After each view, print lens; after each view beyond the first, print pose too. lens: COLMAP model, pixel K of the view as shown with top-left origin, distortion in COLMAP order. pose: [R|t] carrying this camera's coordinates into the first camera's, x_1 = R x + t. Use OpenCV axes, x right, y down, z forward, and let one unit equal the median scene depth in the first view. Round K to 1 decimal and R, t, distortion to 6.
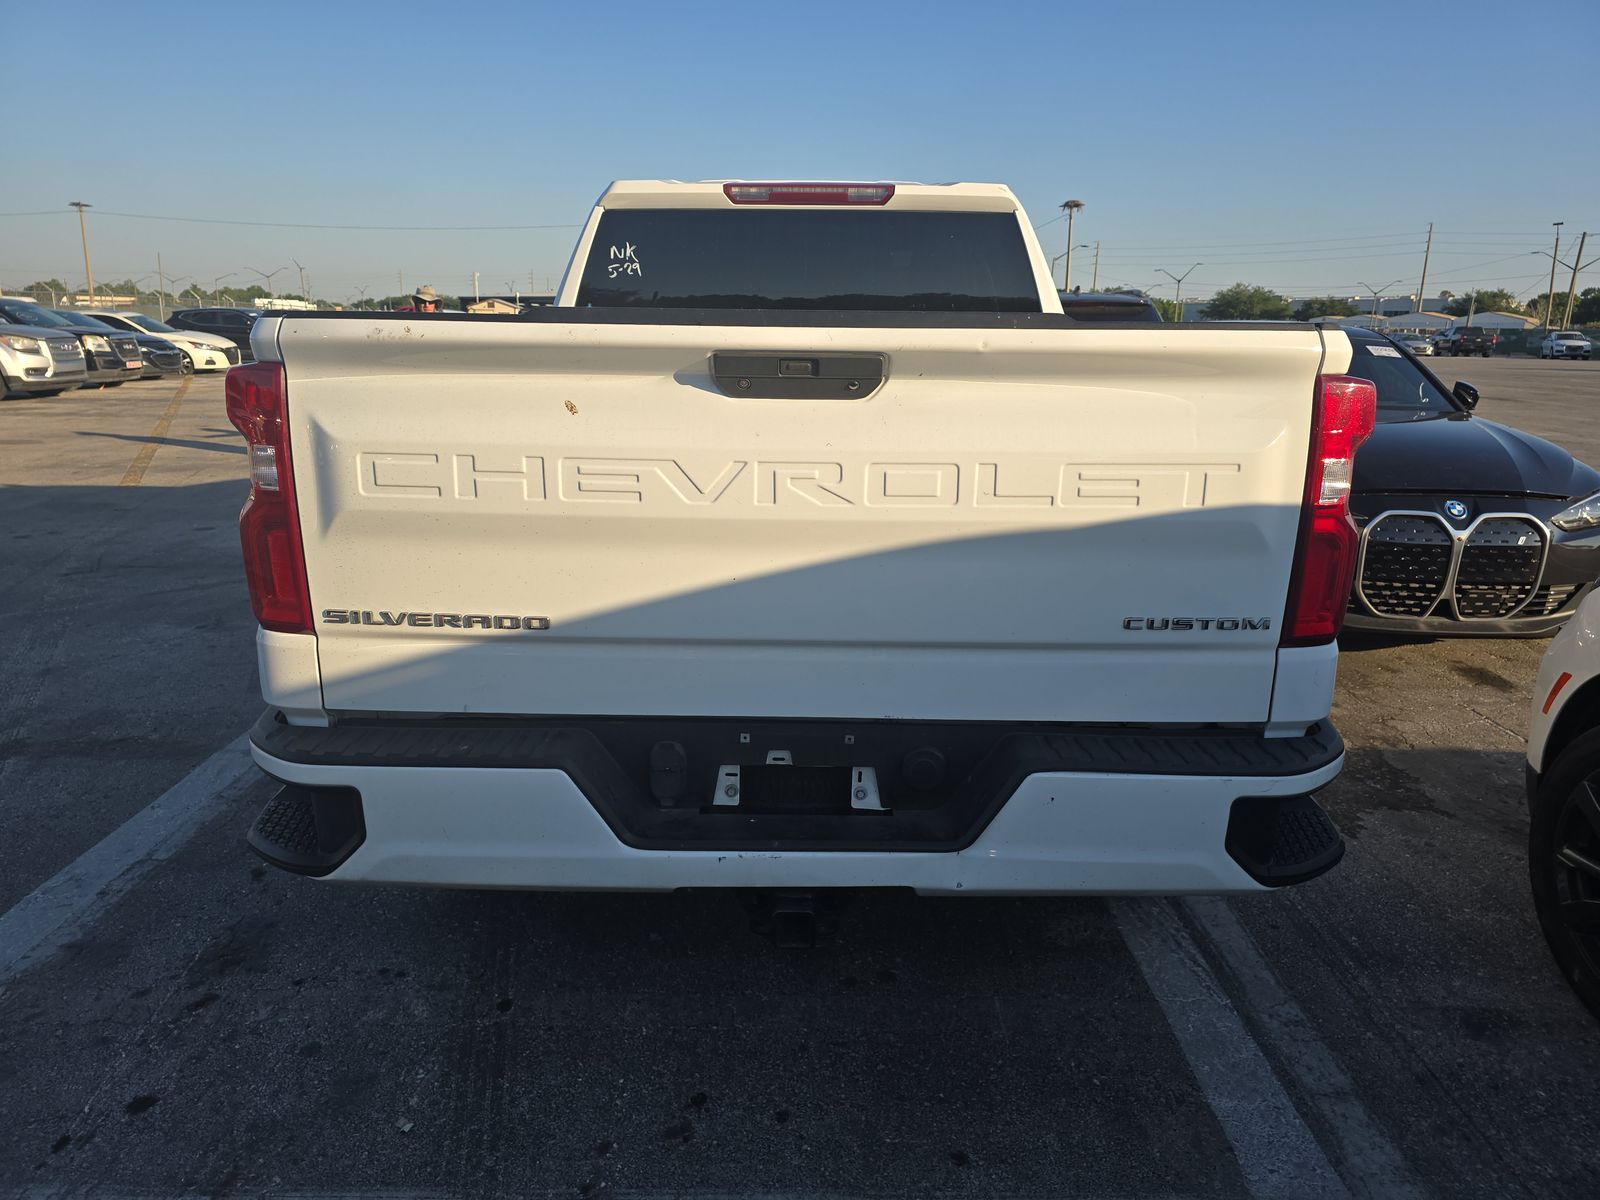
lens RADIAL K [[1051.9, 0, 808.3], [0, 1051.9, 603.7], [0, 0, 1]] dist [0.001793, -0.007509]
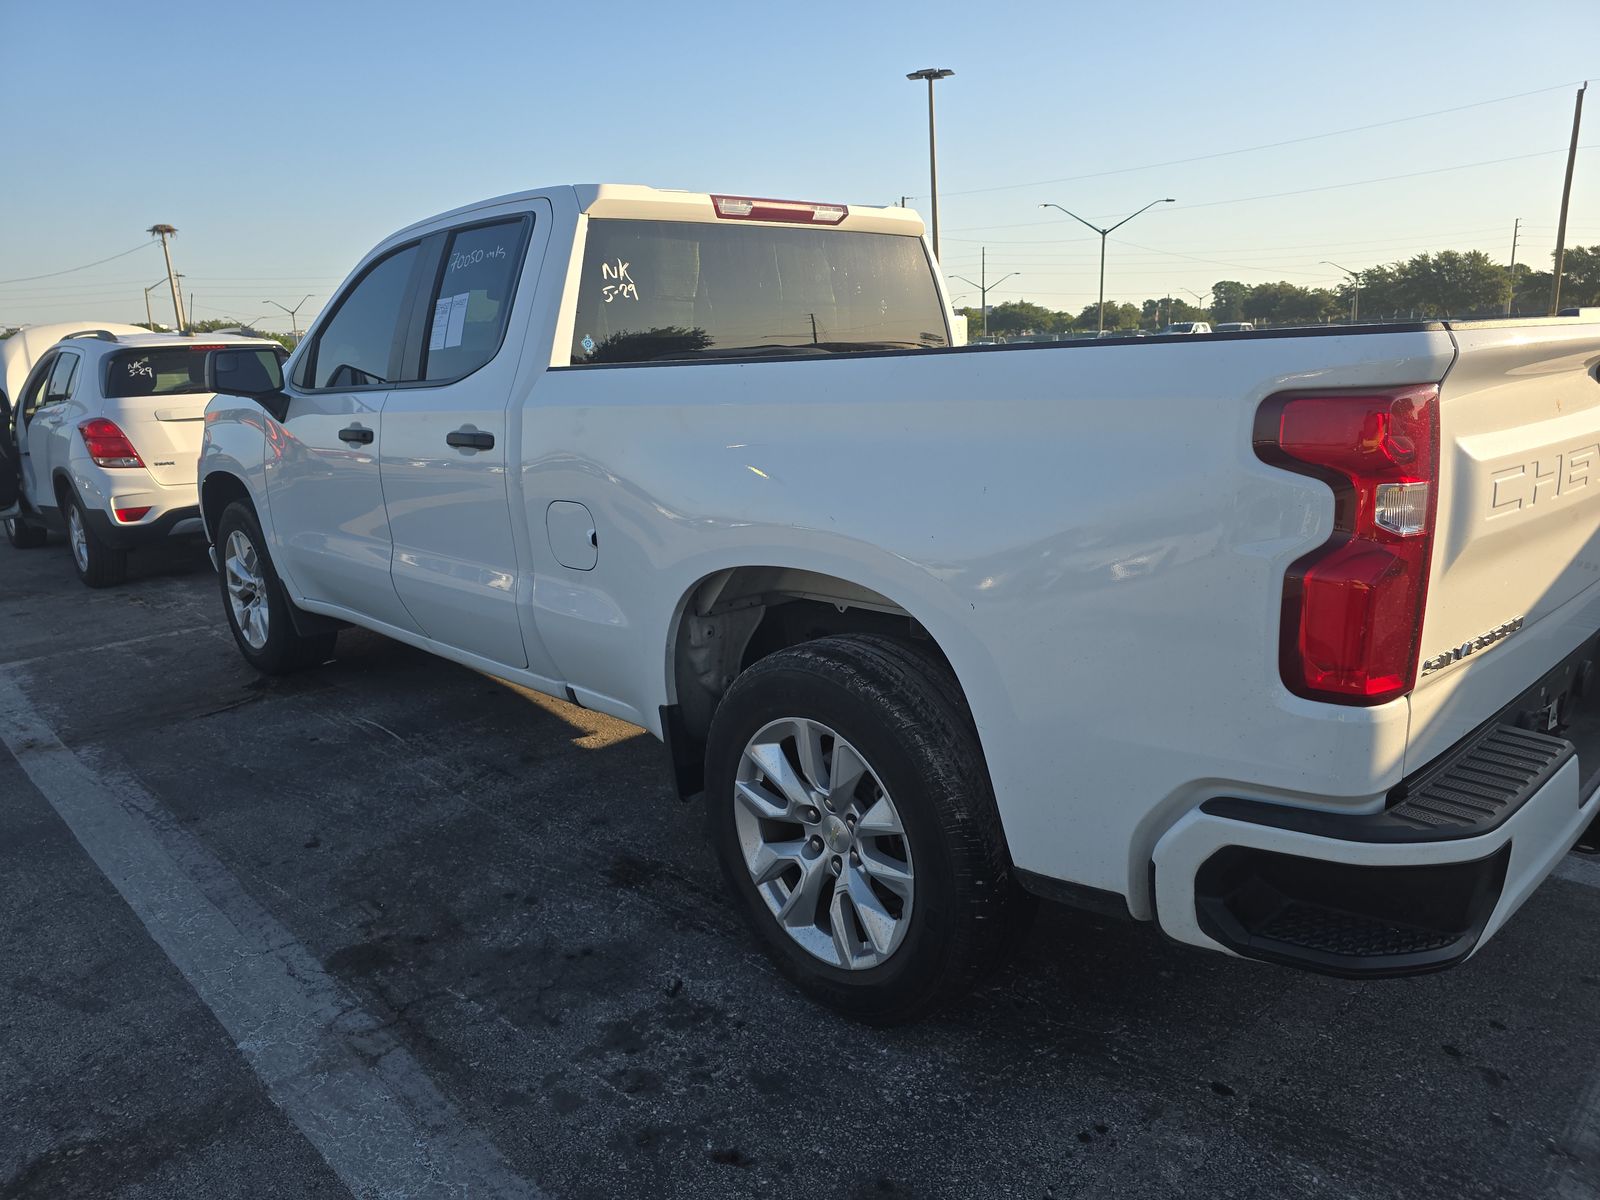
lens RADIAL K [[1051.9, 0, 808.3], [0, 1051.9, 603.7], [0, 0, 1]] dist [0.001793, -0.007509]
pose [[0.738394, -0.197590, 0.644773, -0.652962], [0.215708, 0.975084, 0.051785, -0.092304], [-0.638940, 0.100845, 0.762618, 0.307831]]
